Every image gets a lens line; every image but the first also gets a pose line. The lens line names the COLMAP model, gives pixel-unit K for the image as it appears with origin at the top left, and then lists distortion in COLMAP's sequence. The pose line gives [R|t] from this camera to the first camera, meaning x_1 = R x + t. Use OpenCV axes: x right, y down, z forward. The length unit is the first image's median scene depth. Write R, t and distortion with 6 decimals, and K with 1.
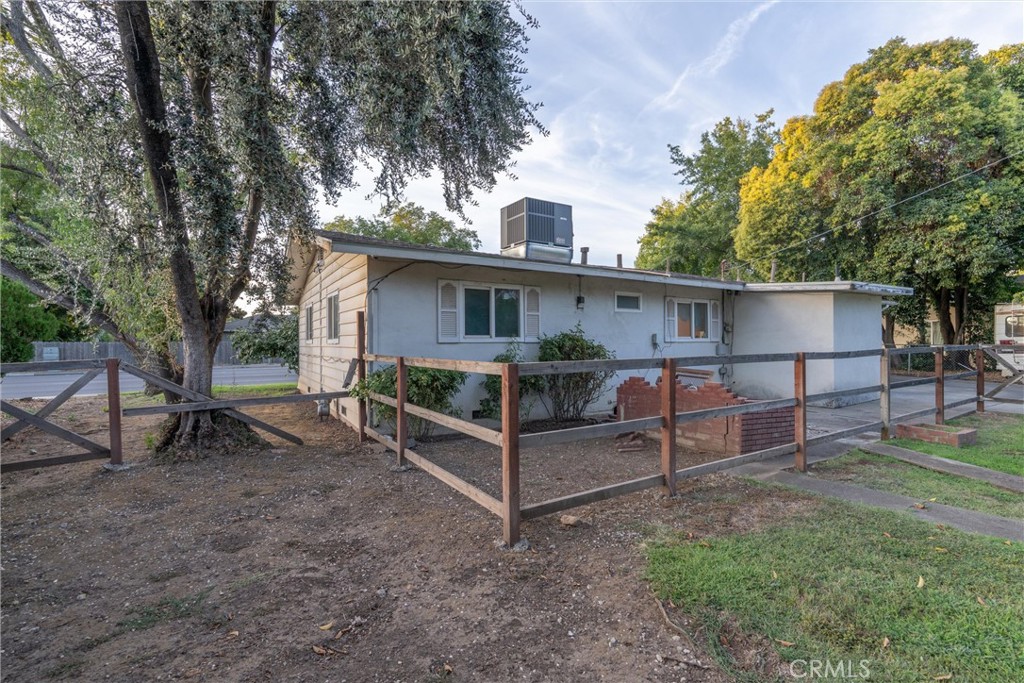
lens RADIAL K [[452.0, 0, 512.0], [0, 452.0, 341.5], [0, 0, 1]] dist [-0.003147, -0.000225]
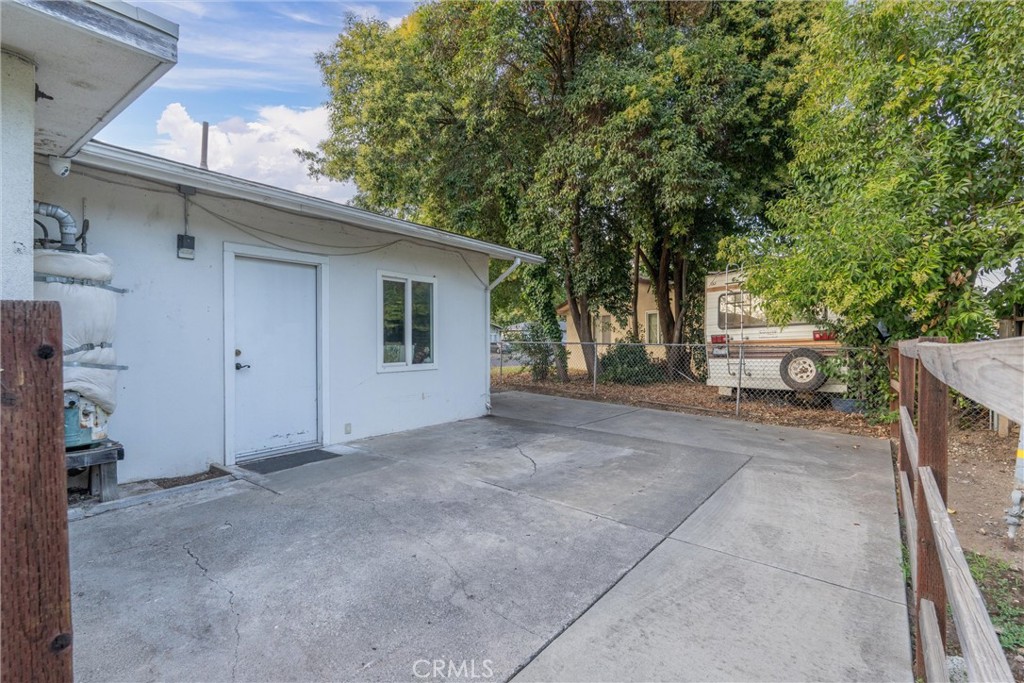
lens RADIAL K [[471.9, 0, 515.8], [0, 471.9, 343.6], [0, 0, 1]] dist [-0.002058, -0.000093]
pose [[0.936483, -0.001258, 0.350711, 1.087362], [0.000304, 0.999996, 0.002776, 0.009872], [-0.350713, -0.002493, 0.936480, 0.889909]]
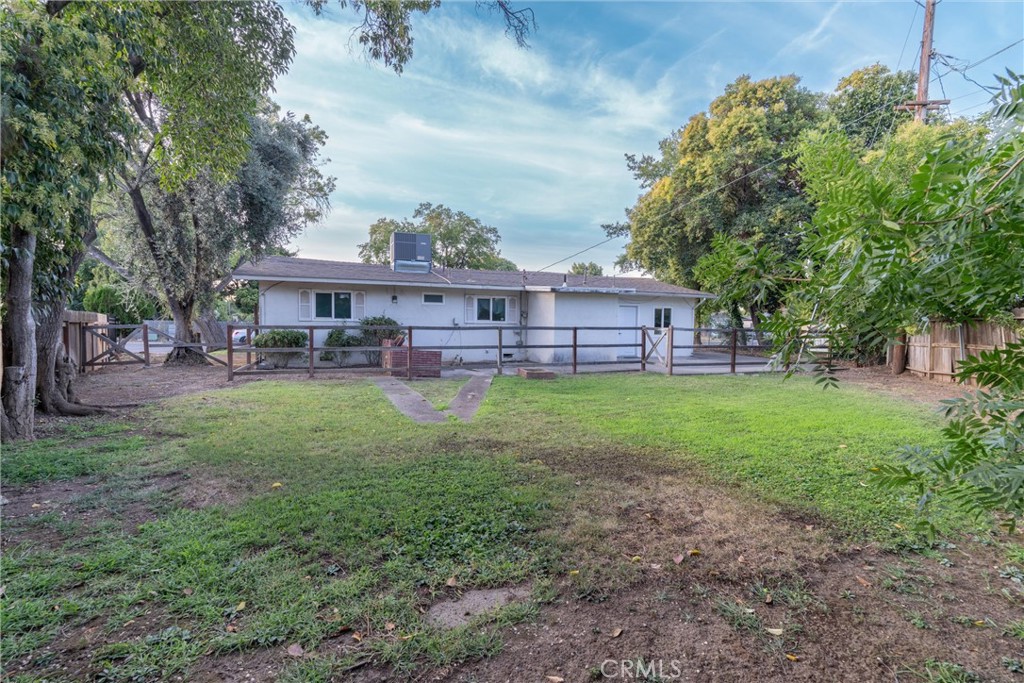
lens RADIAL K [[448.8, 0, 509.9], [0, 448.8, 345.4], [0, 0, 1]] dist [-0.001346, -0.000086]
pose [[0.983600, 0.020325, -0.179213, 0.858847], [-0.012781, 0.998987, 0.043147, 0.010961], [0.179908, -0.040149, 0.982864, -0.603751]]
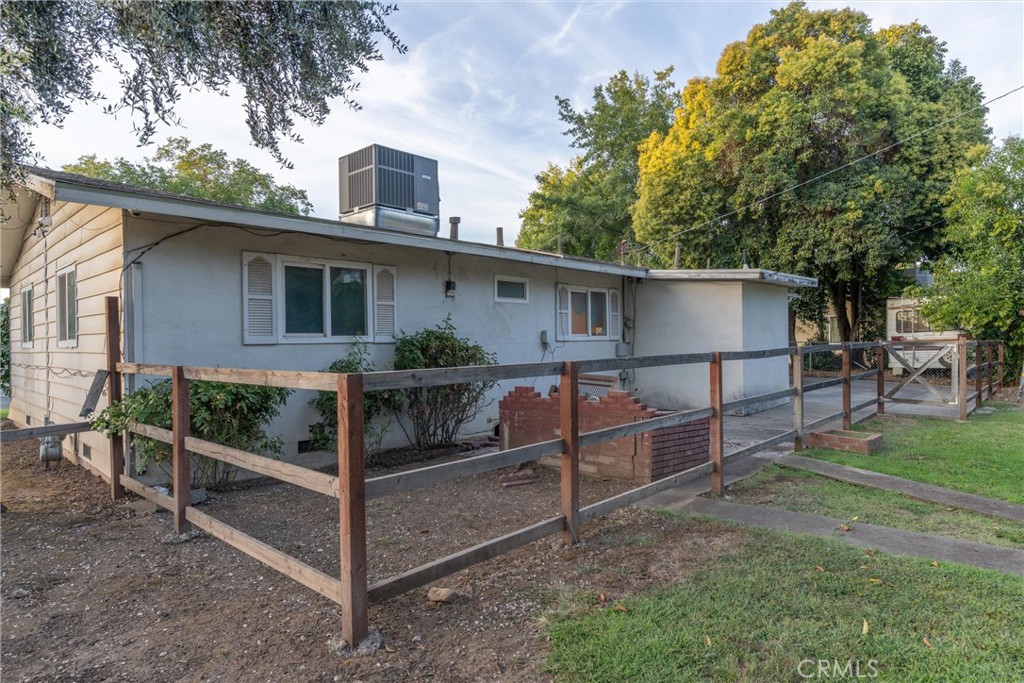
lens RADIAL K [[584.2, 0, 513.6], [0, 584.2, 343.6], [0, 0, 1]] dist [-0.002729, 0.000914]
pose [[0.966232, -0.008517, 0.257533, 0.002432], [0.007616, 0.999961, 0.004496, 0.000621], [-0.257561, -0.002383, 0.966259, 0.035215]]
